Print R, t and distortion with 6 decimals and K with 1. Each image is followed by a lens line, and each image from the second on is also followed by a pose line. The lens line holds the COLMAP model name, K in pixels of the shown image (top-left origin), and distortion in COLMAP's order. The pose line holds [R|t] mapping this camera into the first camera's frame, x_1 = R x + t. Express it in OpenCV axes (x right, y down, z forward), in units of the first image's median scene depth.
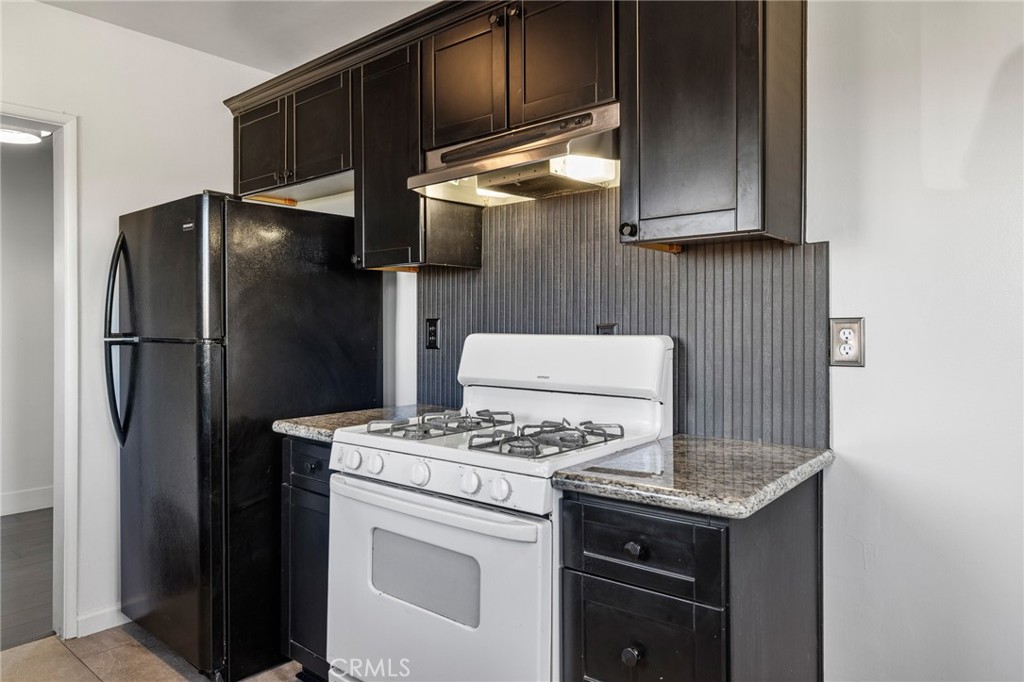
lens RADIAL K [[668.0, 0, 511.8], [0, 668.0, 332.6], [0, 0, 1]] dist [-0.007559, 0.007558]
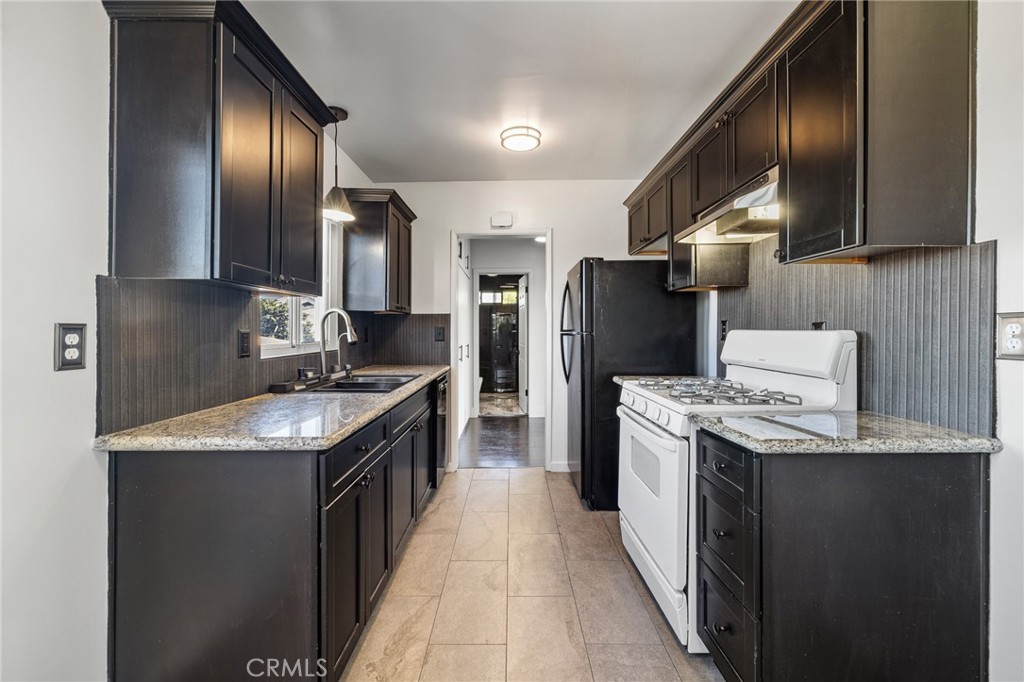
lens RADIAL K [[441.8, 0, 513.1], [0, 441.8, 336.3], [0, 0, 1]] dist [0.001525, 0.000297]
pose [[0.653095, 0.012847, -0.757167, 0.406474], [-0.008322, 0.999917, 0.009788, 0.011340], [0.757230, -0.000091, 0.653148, -0.022760]]
